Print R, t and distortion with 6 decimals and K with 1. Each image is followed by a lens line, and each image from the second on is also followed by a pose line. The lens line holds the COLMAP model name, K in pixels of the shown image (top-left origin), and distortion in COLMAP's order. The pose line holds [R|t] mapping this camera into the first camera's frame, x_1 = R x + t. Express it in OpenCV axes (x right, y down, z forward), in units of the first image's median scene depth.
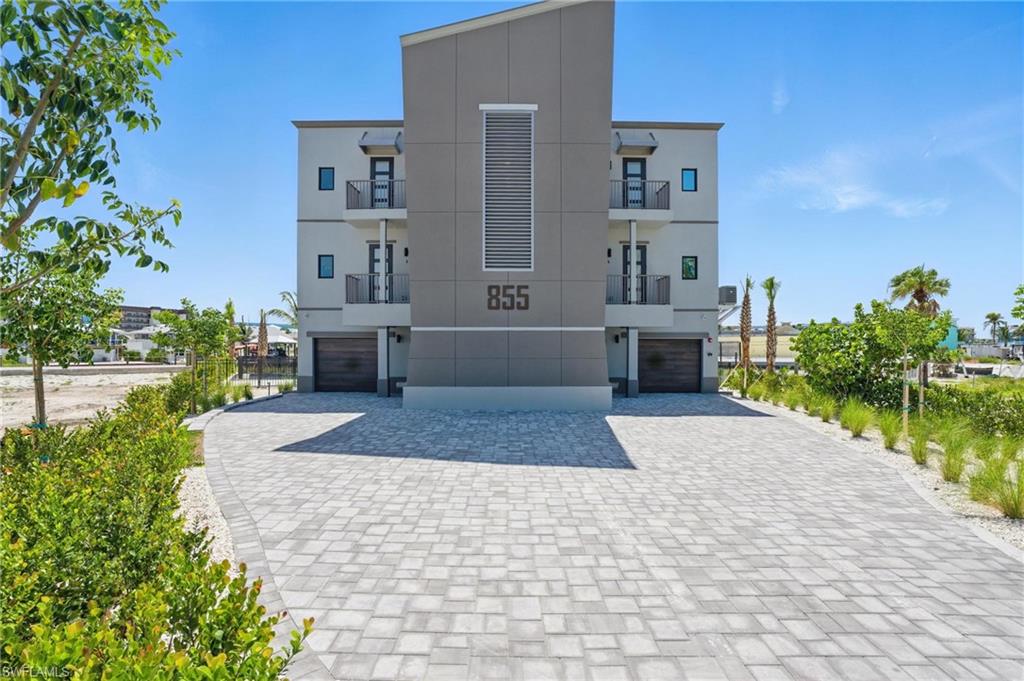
lens RADIAL K [[463.7, 0, 515.4], [0, 463.7, 343.4], [0, 0, 1]] dist [-0.012083, -0.000541]
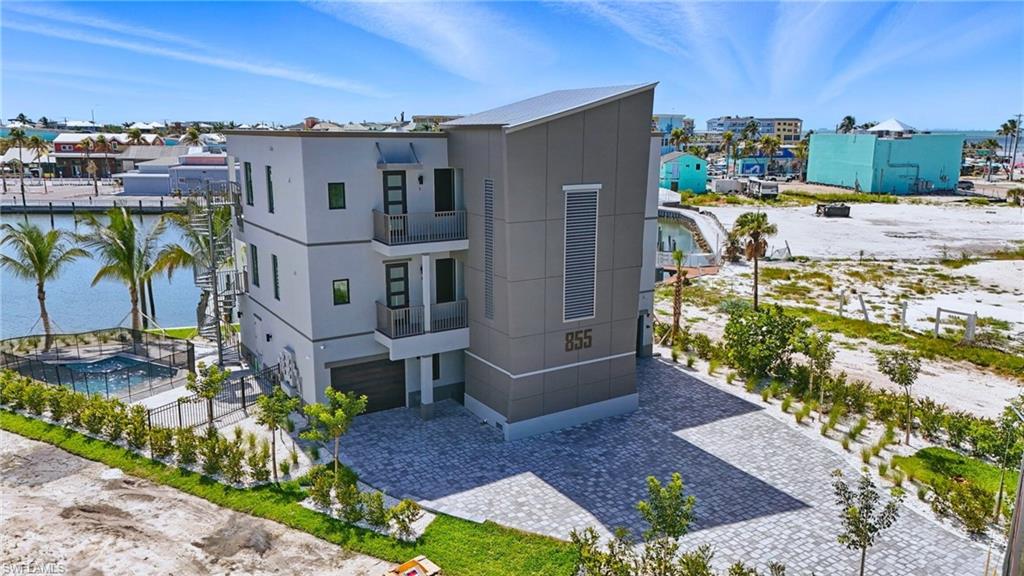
lens RADIAL K [[753.9, 0, 509.0], [0, 753.9, 287.8], [0, 0, 1]] dist [0.041586, -0.013787]
pose [[0.853848, -0.102283, 0.510374, -1.207685], [-0.005812, 0.978569, 0.205836, -0.658446], [-0.520490, -0.178719, 0.834955, -0.586979]]
